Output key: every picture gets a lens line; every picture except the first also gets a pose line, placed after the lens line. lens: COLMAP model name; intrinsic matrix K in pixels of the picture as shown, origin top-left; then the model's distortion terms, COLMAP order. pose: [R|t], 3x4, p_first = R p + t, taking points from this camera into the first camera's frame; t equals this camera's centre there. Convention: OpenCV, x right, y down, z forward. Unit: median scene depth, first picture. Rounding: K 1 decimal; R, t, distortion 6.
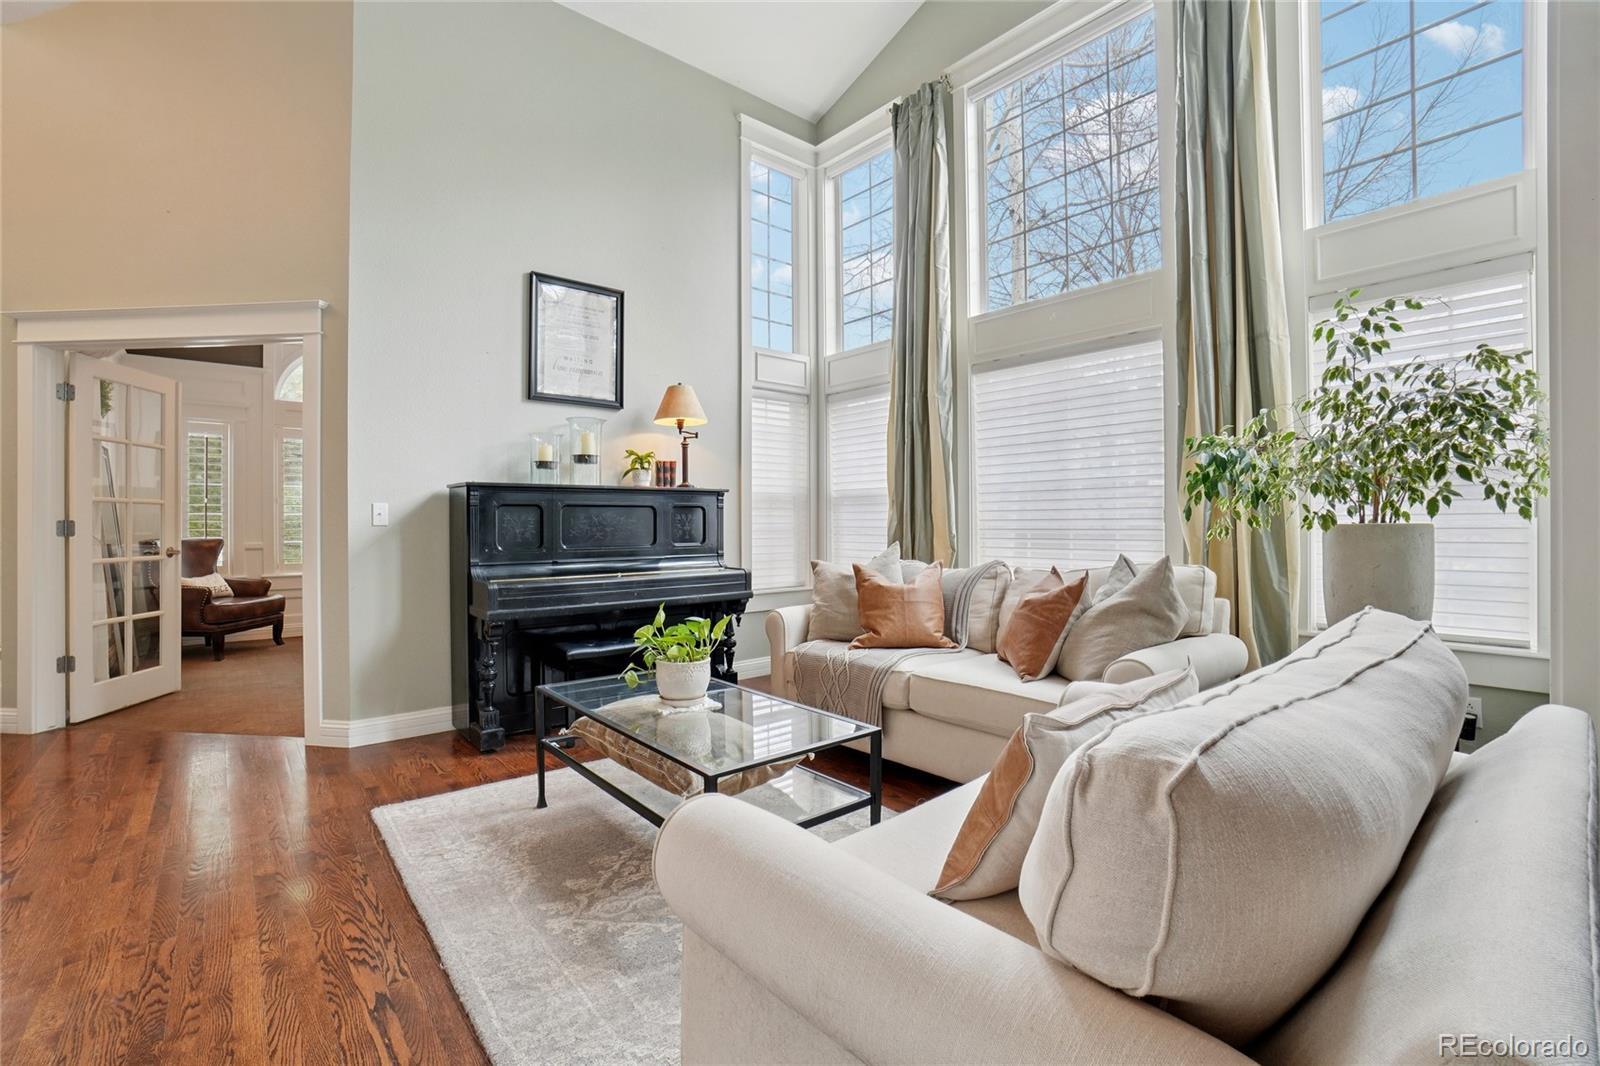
lens RADIAL K [[746.6, 0, 797.4], [0, 746.6, 520.6], [0, 0, 1]] dist [-0.005201, 0.000710]
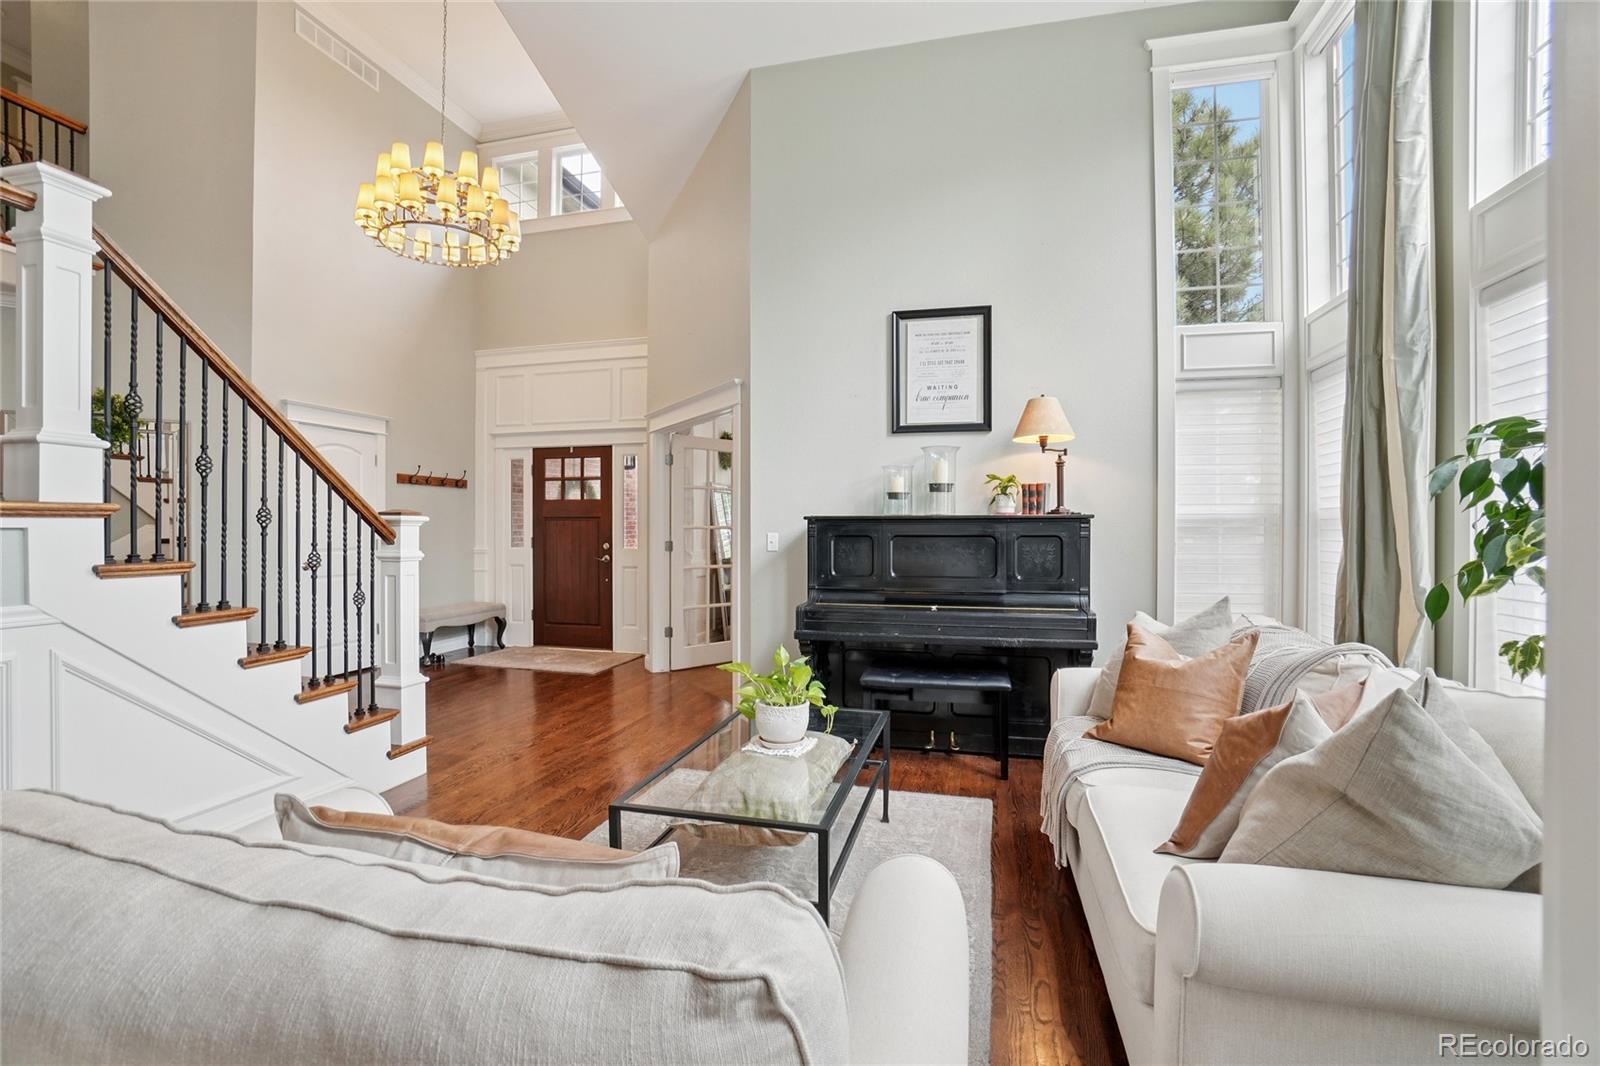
lens RADIAL K [[728.7, 0, 771.8], [0, 728.7, 526.7], [0, 0, 1]] dist [0.003223, 0.001021]
pose [[0.588730, 0.001411, -0.808328, 0.360440], [-0.000782, 0.999999, 0.001176, -0.030169], [0.808329, -0.000060, 0.588731, 0.242911]]
